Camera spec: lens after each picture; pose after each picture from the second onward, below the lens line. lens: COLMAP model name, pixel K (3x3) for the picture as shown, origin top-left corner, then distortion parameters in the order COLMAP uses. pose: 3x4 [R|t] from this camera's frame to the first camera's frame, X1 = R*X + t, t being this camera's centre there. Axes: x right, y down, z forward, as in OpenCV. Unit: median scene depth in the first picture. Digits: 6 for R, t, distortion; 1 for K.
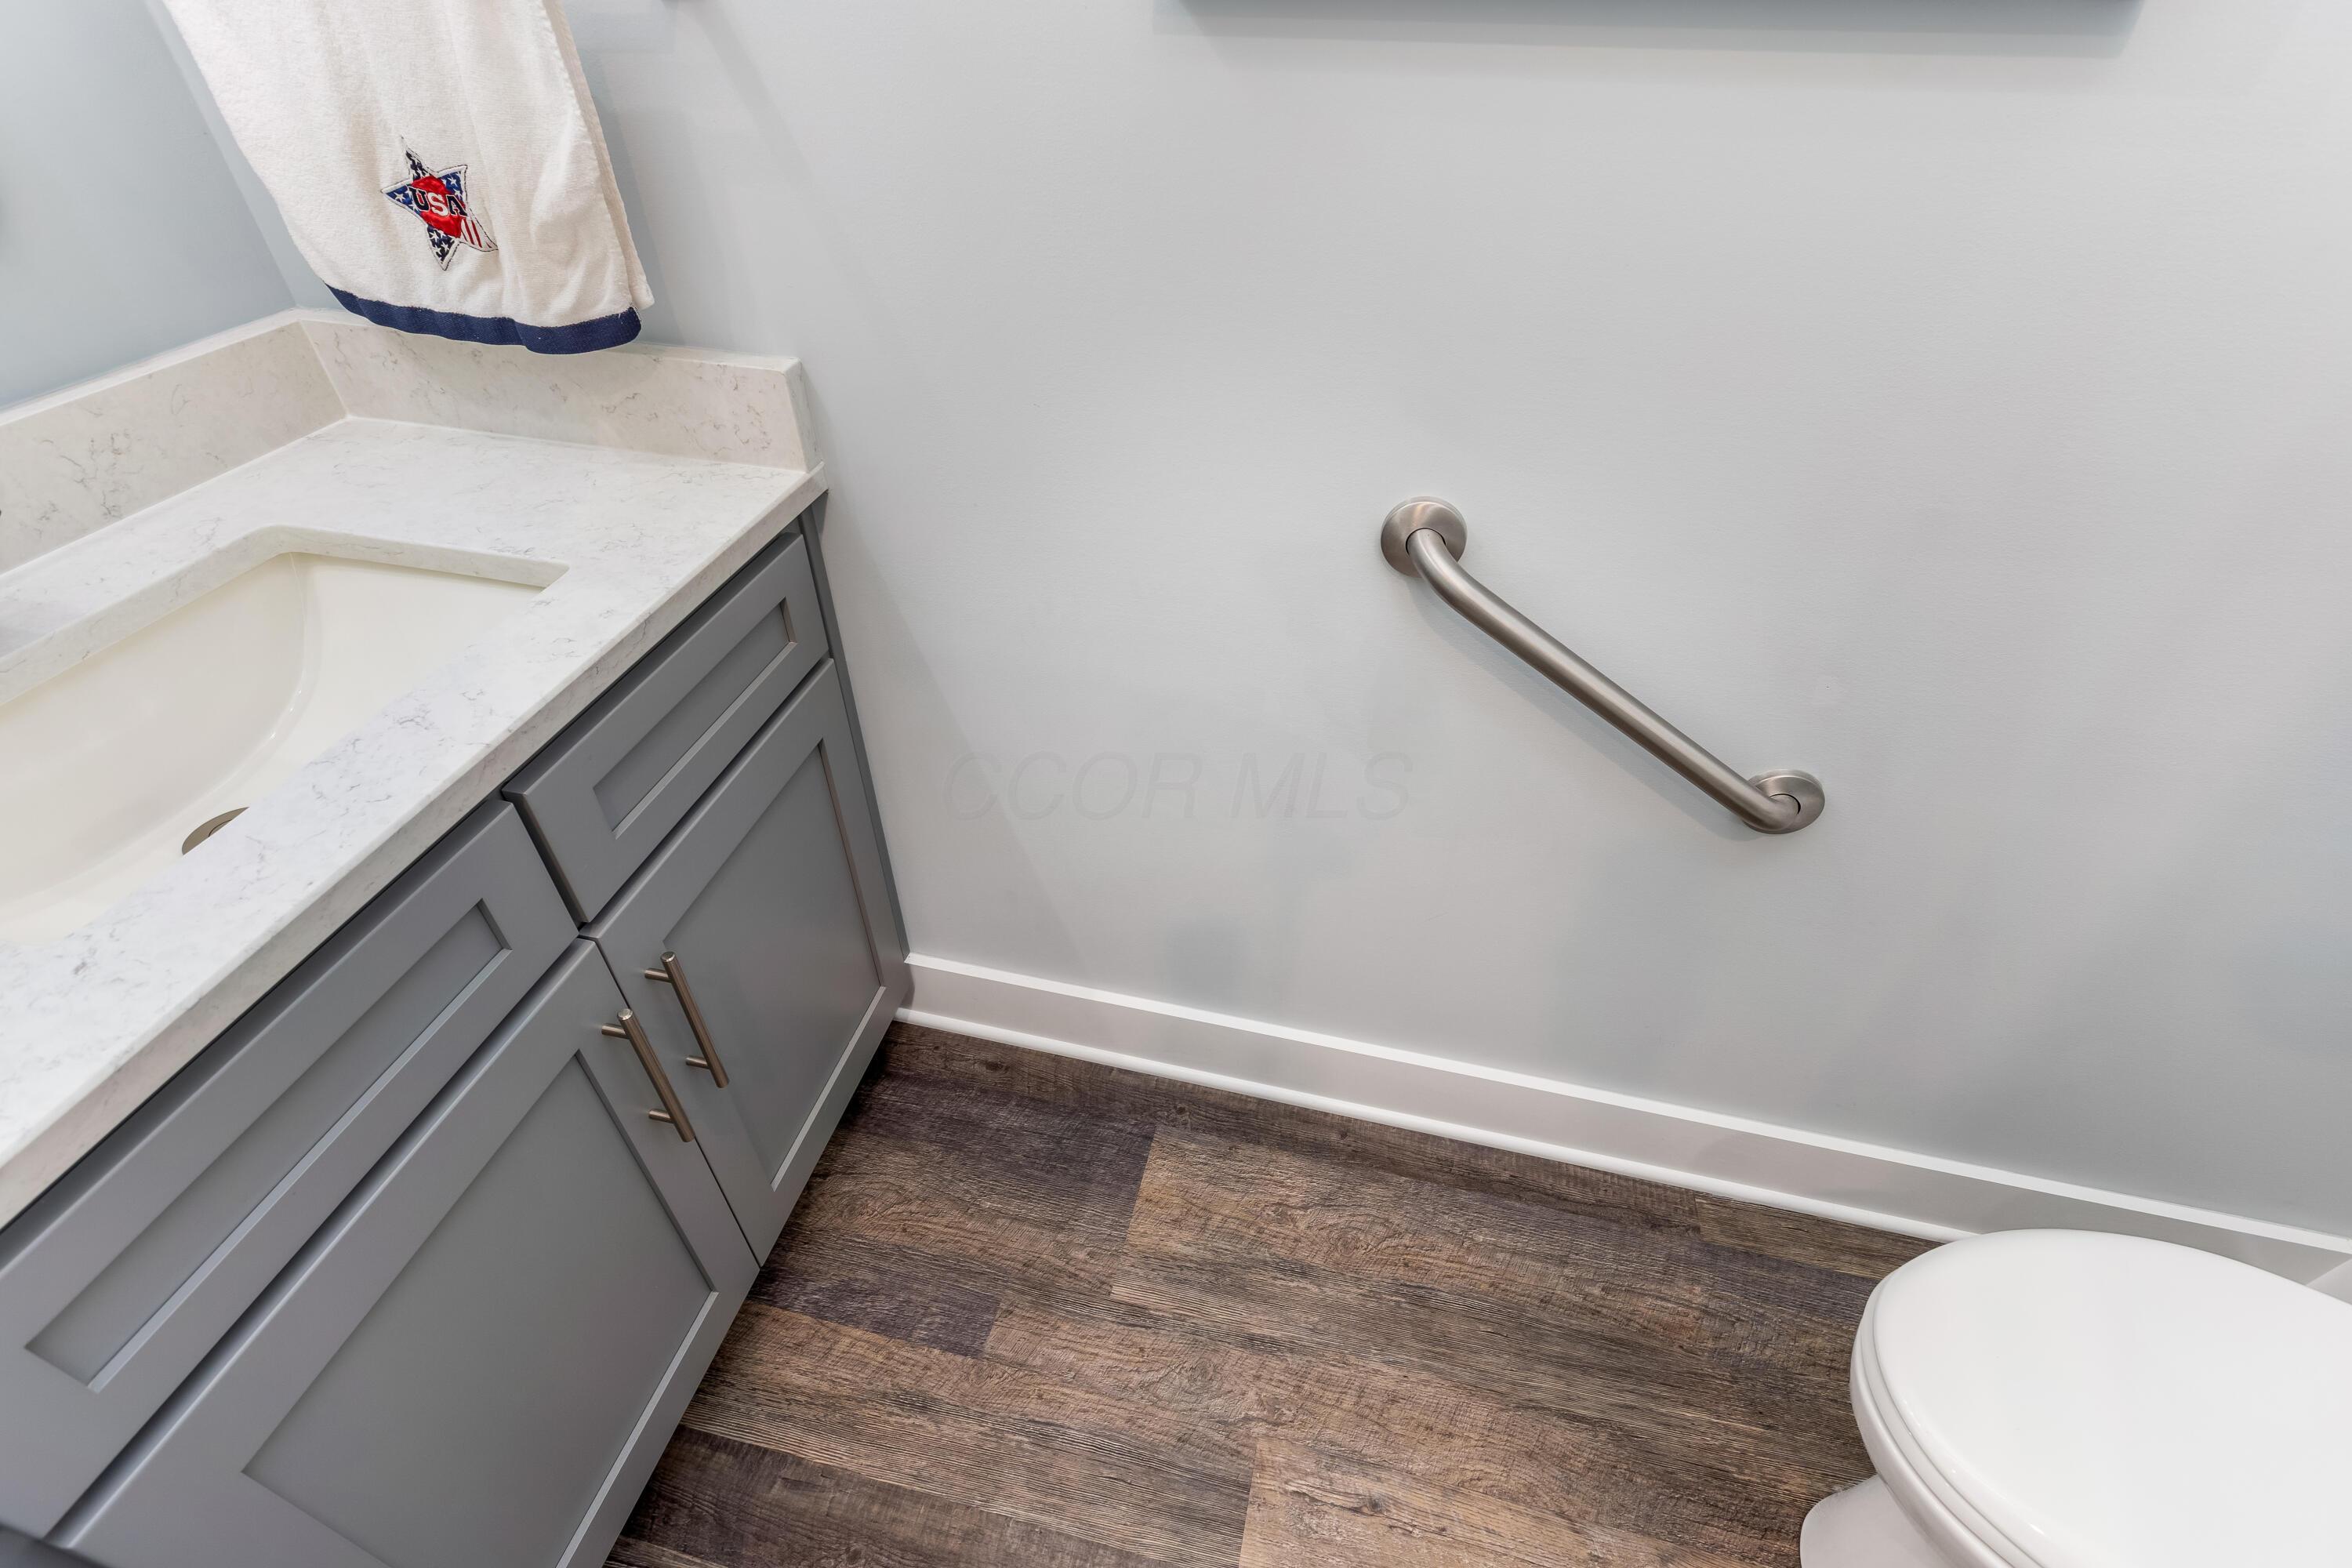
lens RADIAL K [[1069.4, 0, 1168.0], [0, 1069.4, 789.5], [0, 0, 1]] dist [0.014908, -0.000188]
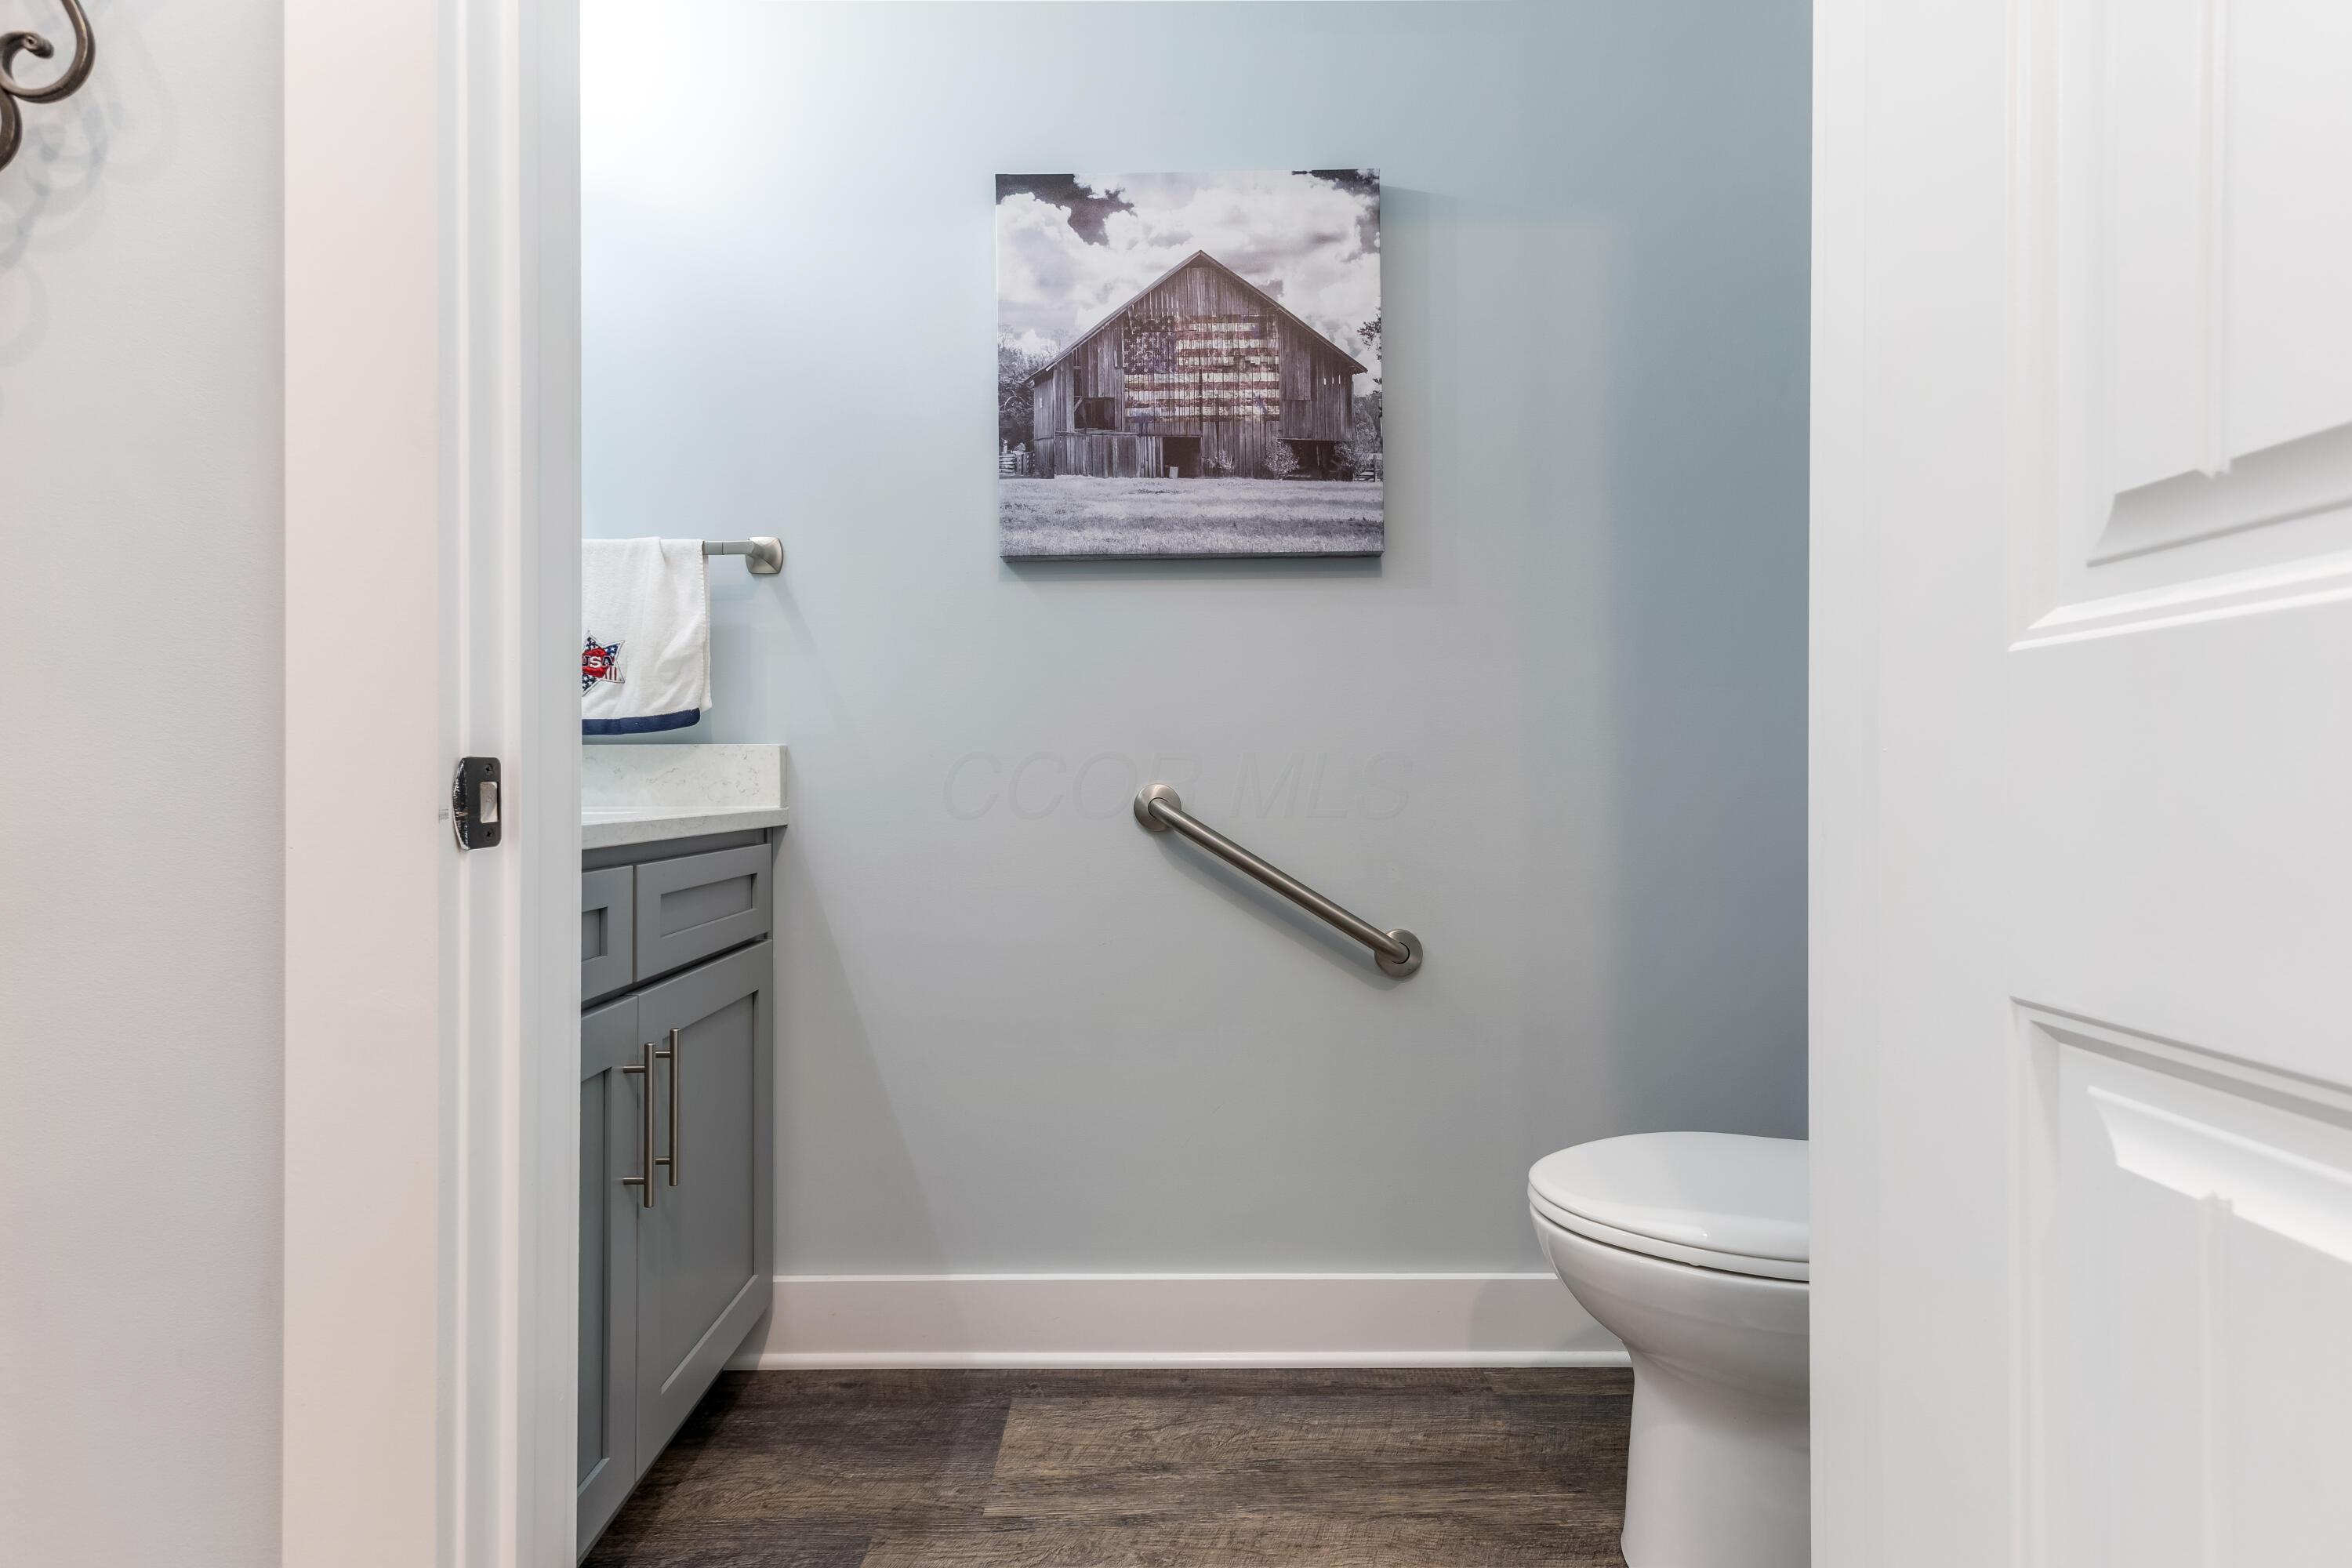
lens RADIAL K [[1069.4, 0, 1172.6], [0, 1069.4, 771.9], [0, 0, 1]] dist [0.014908, -0.000188]
pose [[0.973162, -0.011989, 0.229810, -0.105364], [0.160166, 0.752349, -0.638997, 0.623636], [-0.165237, 0.658655, 0.734078, -0.246945]]
